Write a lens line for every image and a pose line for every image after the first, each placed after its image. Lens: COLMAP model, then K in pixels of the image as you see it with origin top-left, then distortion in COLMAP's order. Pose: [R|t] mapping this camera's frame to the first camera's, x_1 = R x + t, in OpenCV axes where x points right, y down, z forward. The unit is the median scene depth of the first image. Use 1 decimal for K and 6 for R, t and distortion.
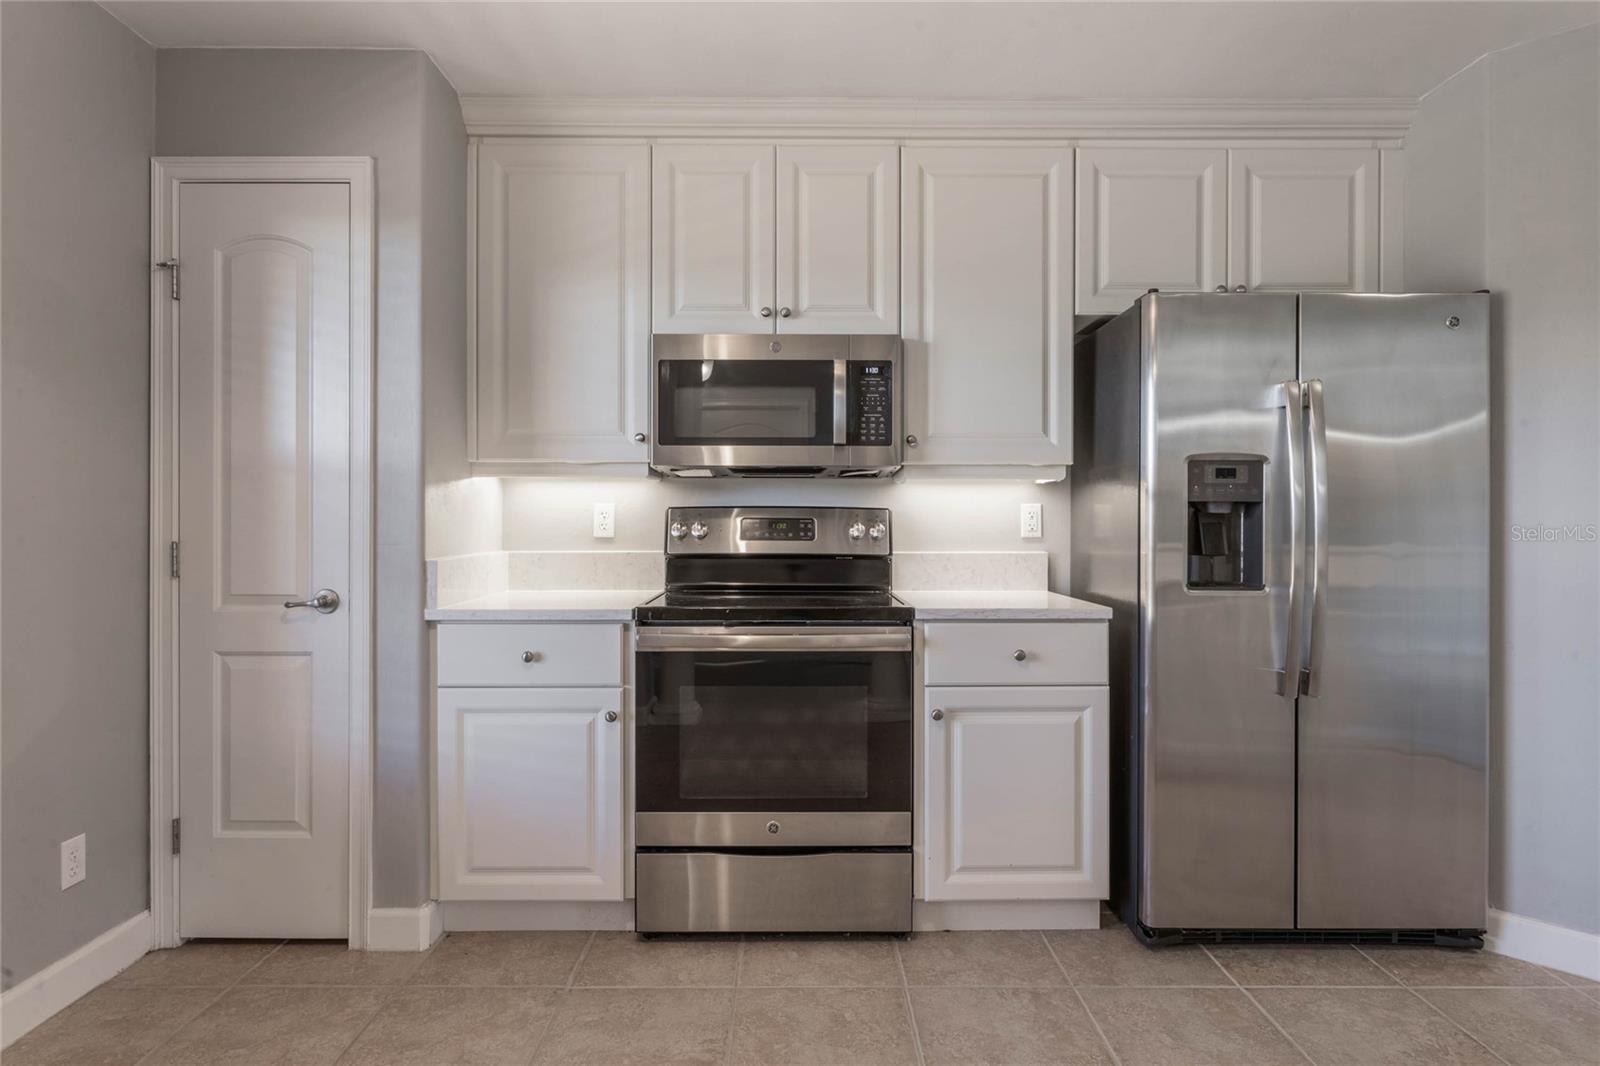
lens RADIAL K [[906.6, 0, 791.6], [0, 906.6, 524.3], [0, 0, 1]] dist [-0.001788, -0.000921]
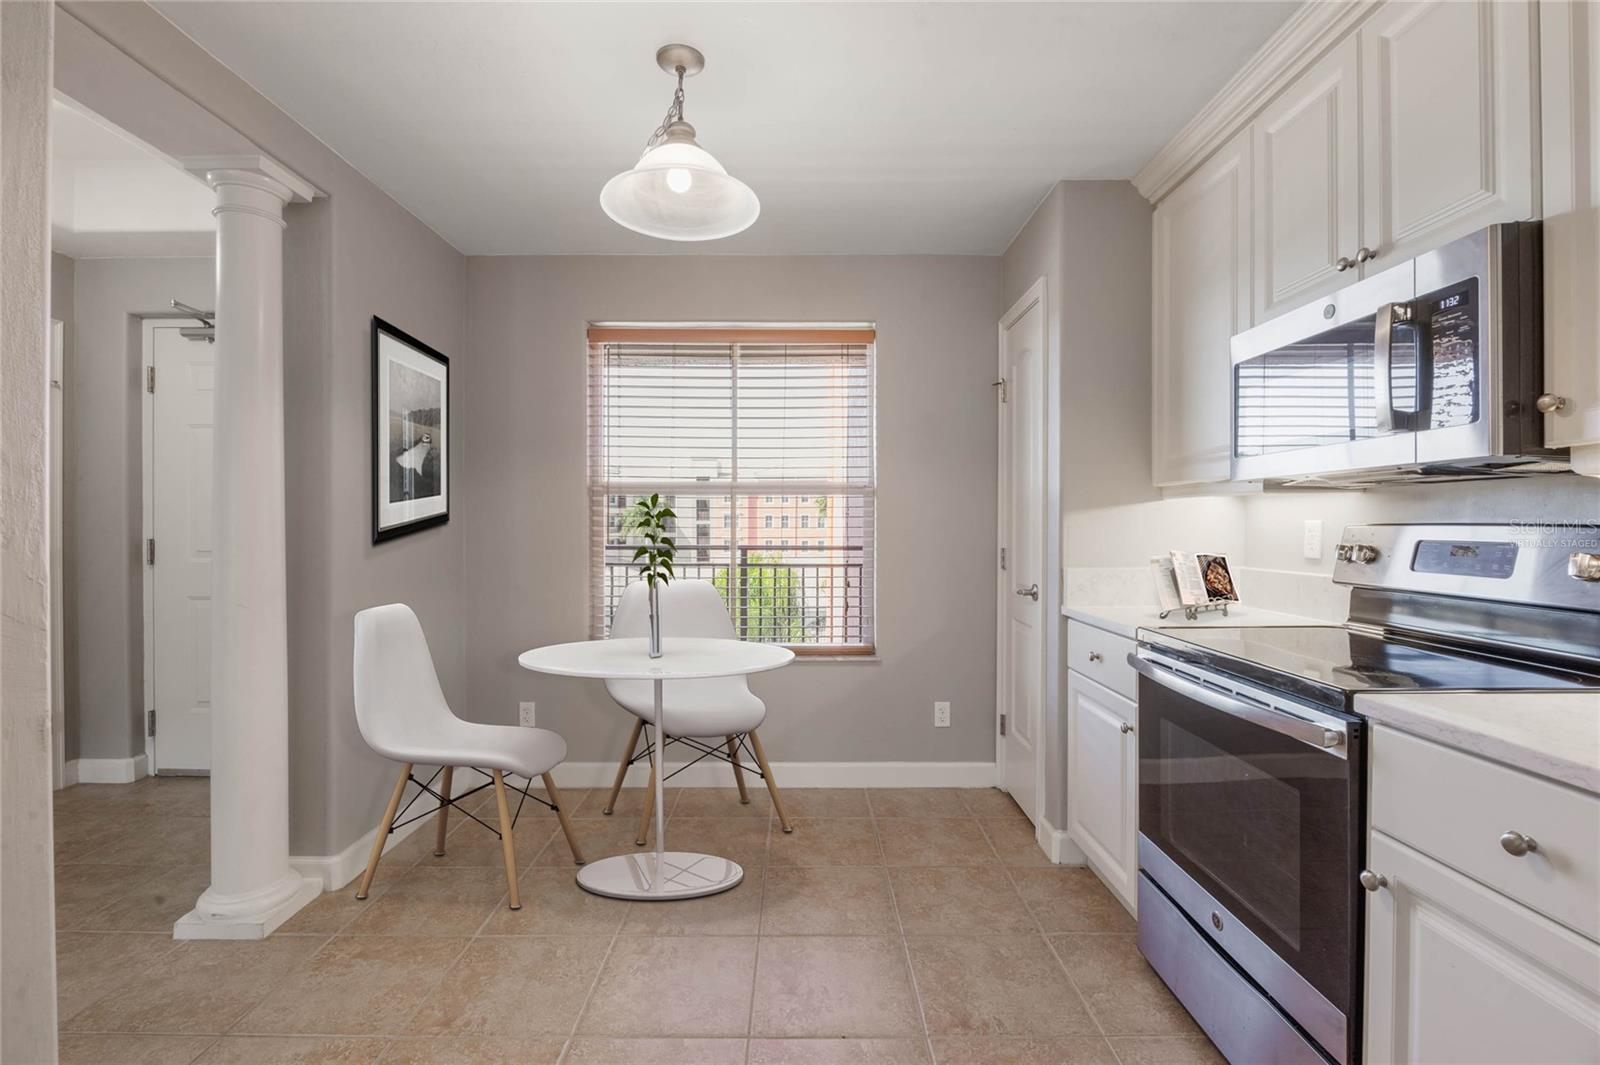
lens RADIAL K [[709.2, 0, 810.0], [0, 709.2, 527.3], [0, 0, 1]] dist [-0.024247, 0.003512]
pose [[0.008586, 0.002062, -0.999961, 0.607471], [-0.005018, 0.999985, 0.002019, -0.019560], [0.999951, 0.005000, 0.008596, 0.622662]]
